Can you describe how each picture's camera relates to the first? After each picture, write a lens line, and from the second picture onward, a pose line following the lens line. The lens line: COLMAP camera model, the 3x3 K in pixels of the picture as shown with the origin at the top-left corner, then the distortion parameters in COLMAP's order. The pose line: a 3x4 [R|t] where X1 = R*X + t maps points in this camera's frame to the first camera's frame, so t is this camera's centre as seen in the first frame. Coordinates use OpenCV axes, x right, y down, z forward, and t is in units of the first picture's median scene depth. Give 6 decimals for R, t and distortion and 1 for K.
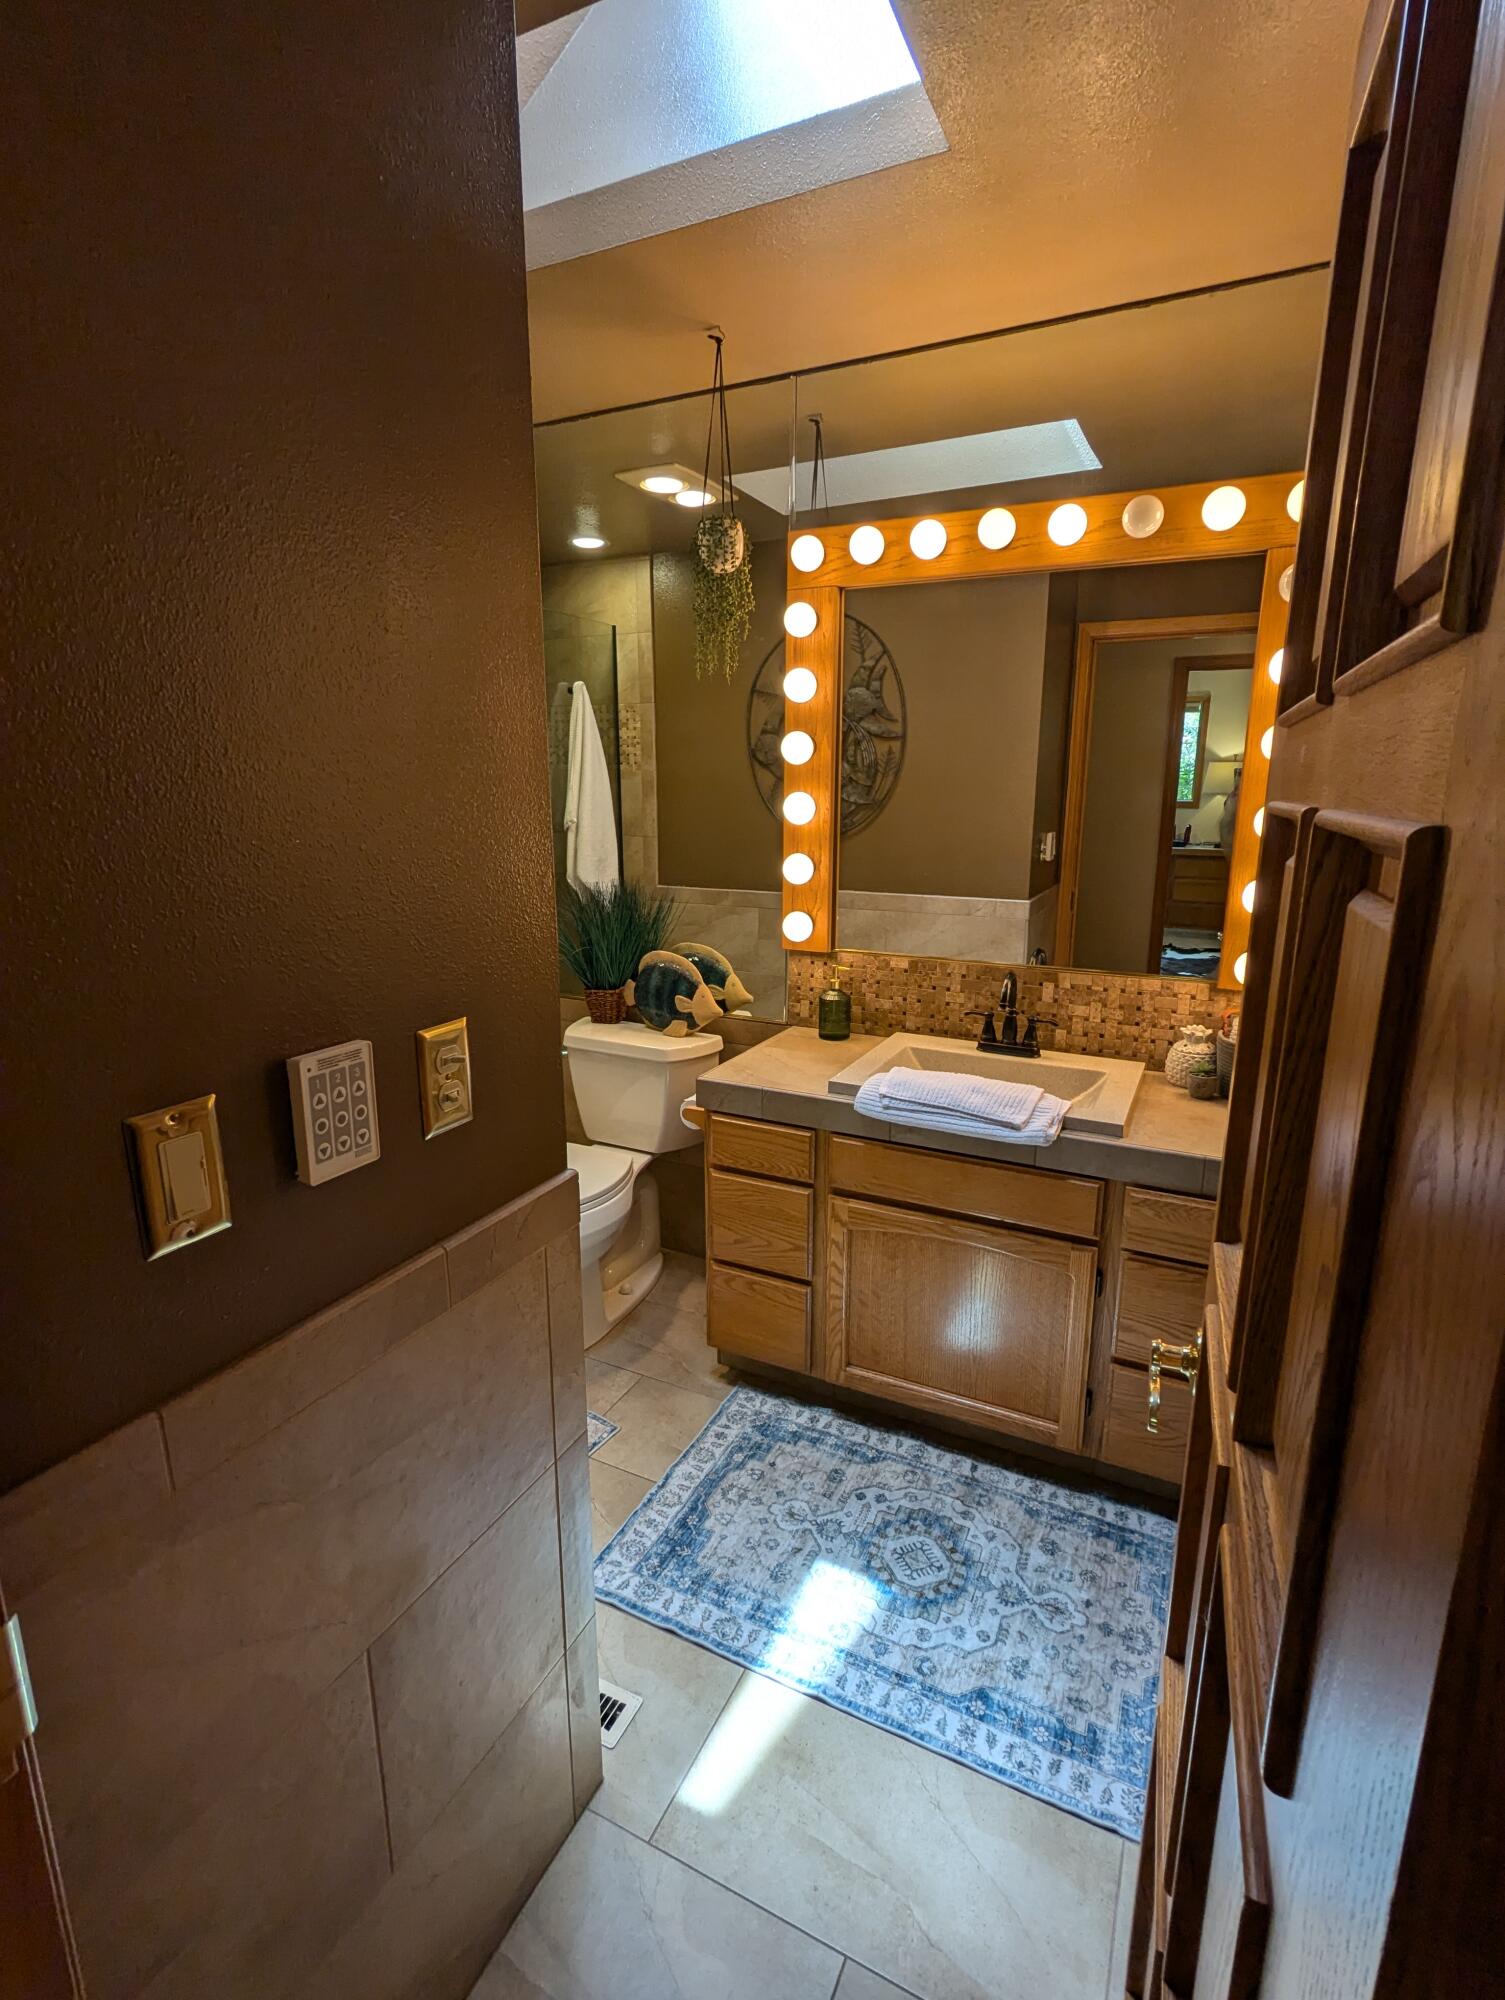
lens RADIAL K [[950.3, 0, 756.4], [0, 950.3, 1002.9], [0, 0, 1]] dist [0.000597, 0.002129]
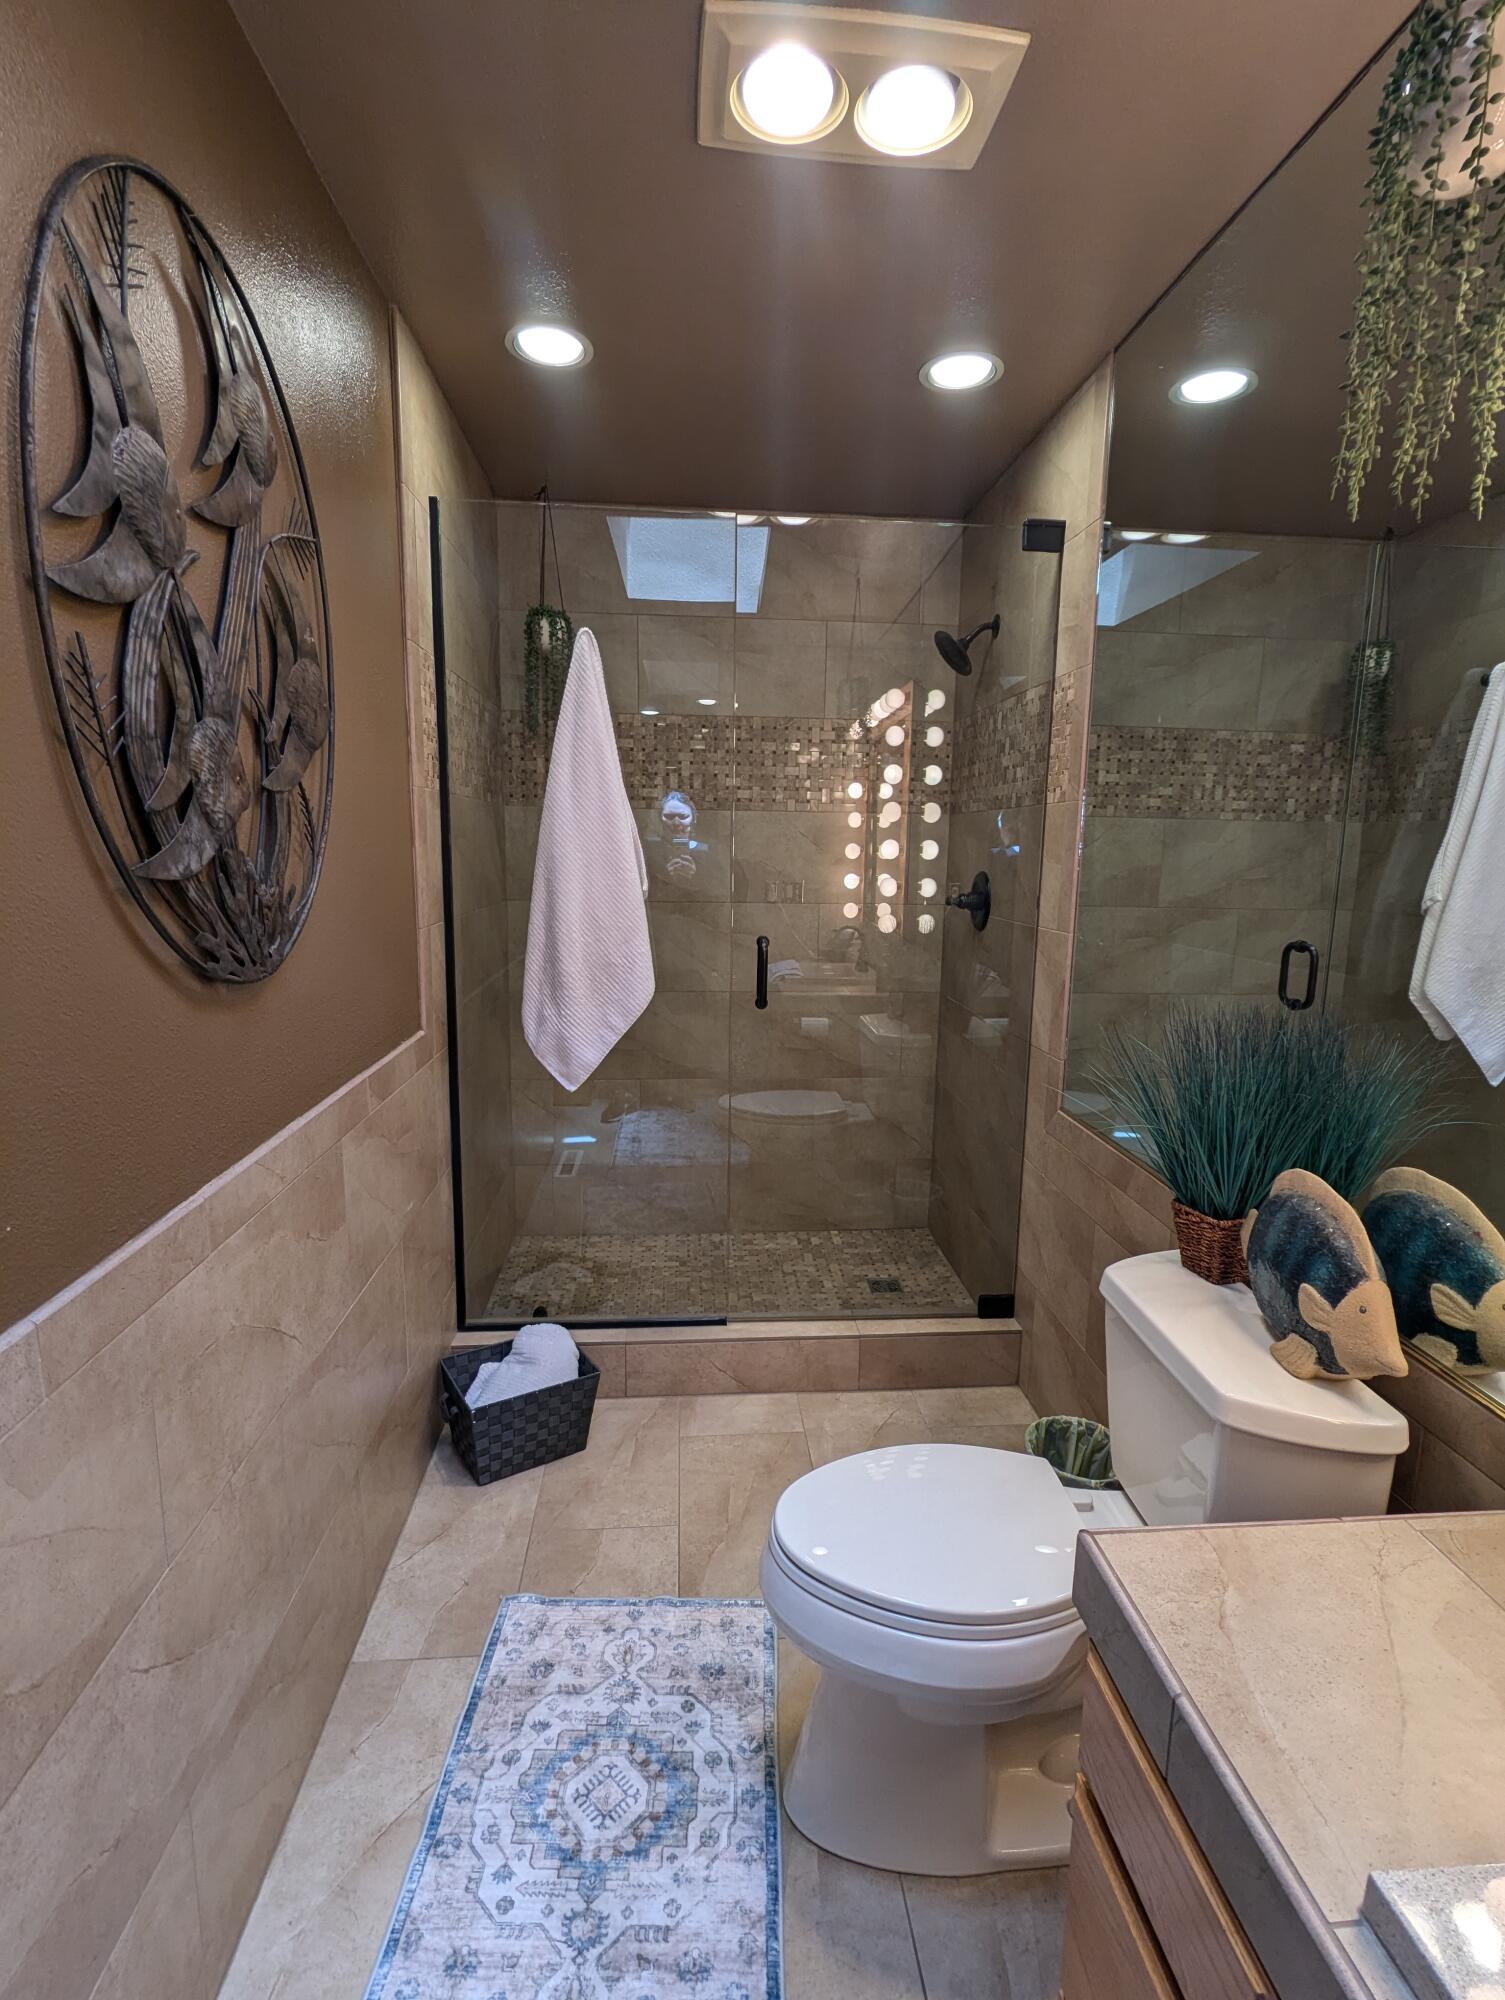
lens RADIAL K [[950.3, 0, 754.1], [0, 950.3, 1003.1], [0, 0, 1]] dist [0.000597, 0.002129]
pose [[0.526091, 0.142420, -0.838418, 0.133670], [-0.205358, 0.977977, 0.037269, -0.098573], [0.825262, 0.152569, 0.543752, 0.525875]]
